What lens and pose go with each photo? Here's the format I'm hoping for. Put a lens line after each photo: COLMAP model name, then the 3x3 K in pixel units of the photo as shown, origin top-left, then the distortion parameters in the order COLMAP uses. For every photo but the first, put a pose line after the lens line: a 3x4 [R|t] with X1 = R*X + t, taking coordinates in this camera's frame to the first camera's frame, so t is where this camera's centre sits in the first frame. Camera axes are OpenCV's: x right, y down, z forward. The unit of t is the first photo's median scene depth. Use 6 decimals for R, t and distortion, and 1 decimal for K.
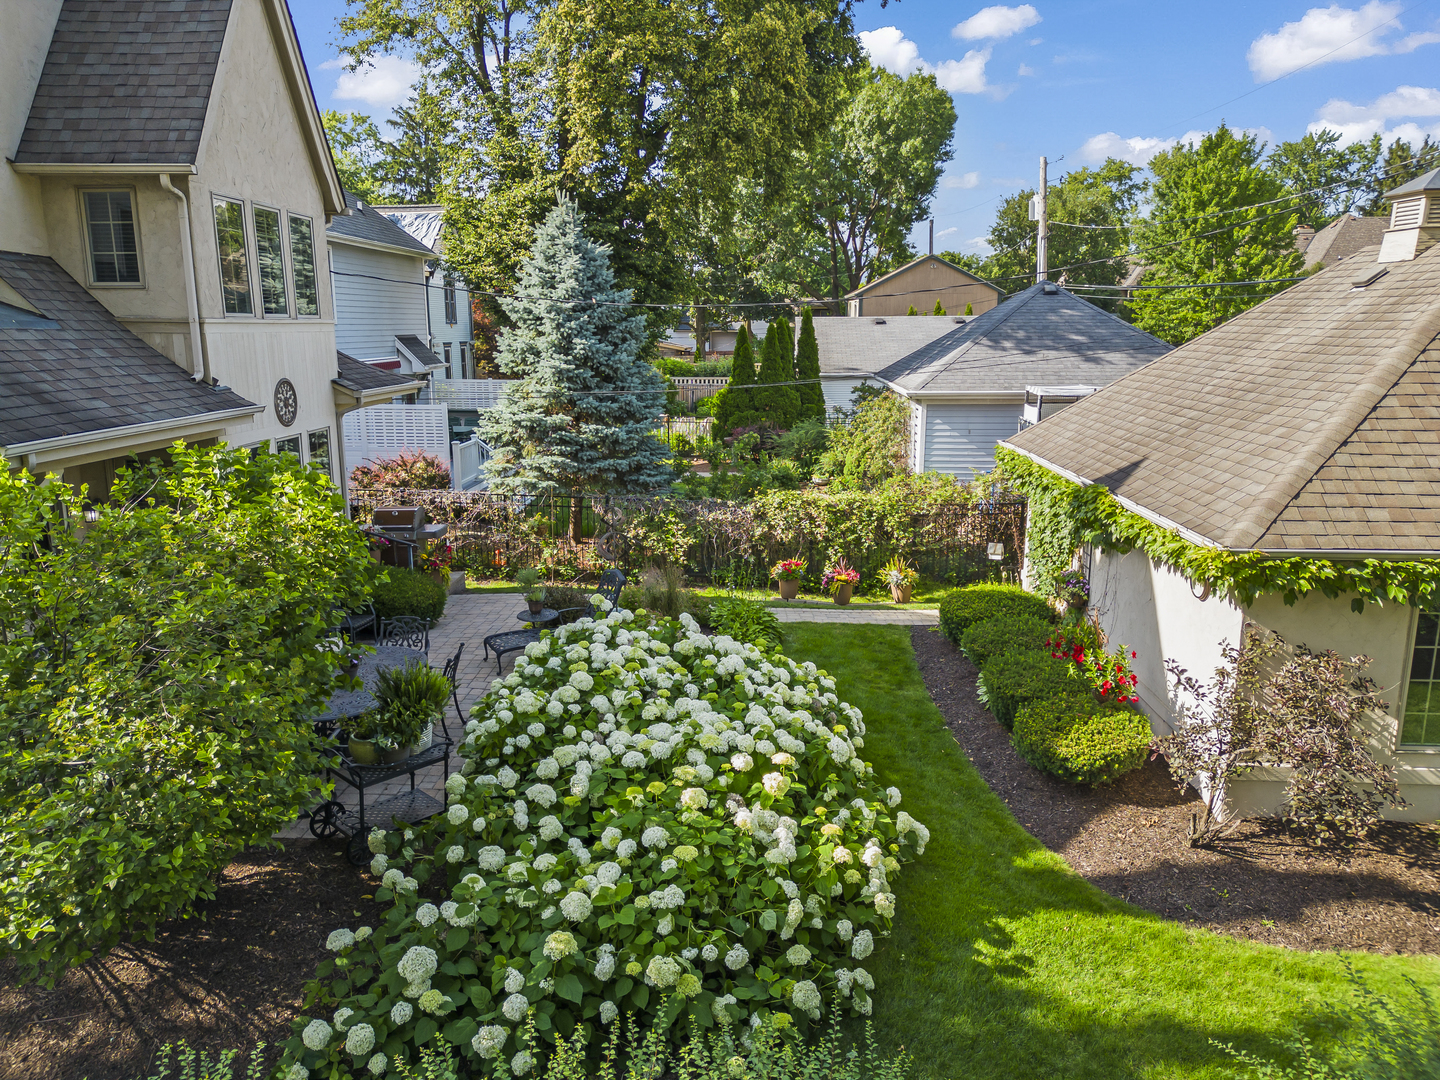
lens RADIAL K [[986.7, 0, 720.0], [0, 986.7, 540.0], [0, 0, 1]] dist [-0.003772, -0.001842]
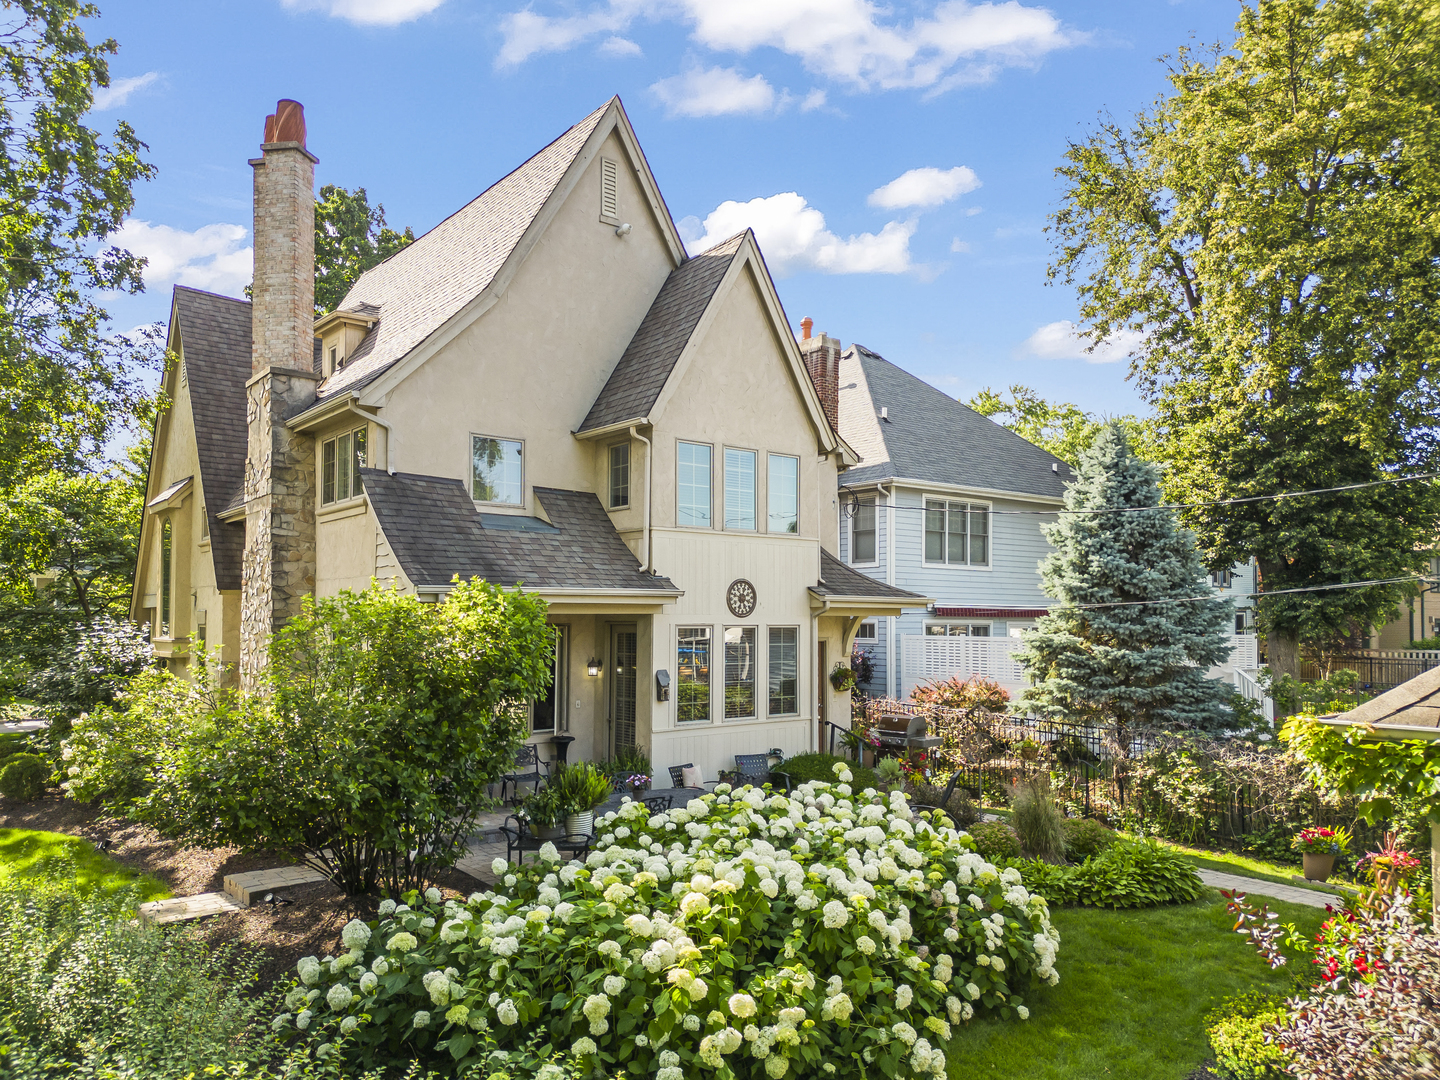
lens RADIAL K [[1024.8, 0, 720.0], [0, 1024.8, 540.0], [0, 0, 1]] dist [0.003599, -0.000021]
pose [[0.662712, -0.052190, -0.747053, 0.353312], [-0.158171, 0.965309, -0.207752, 0.041904], [0.731980, 0.255842, 0.631467, 0.114188]]
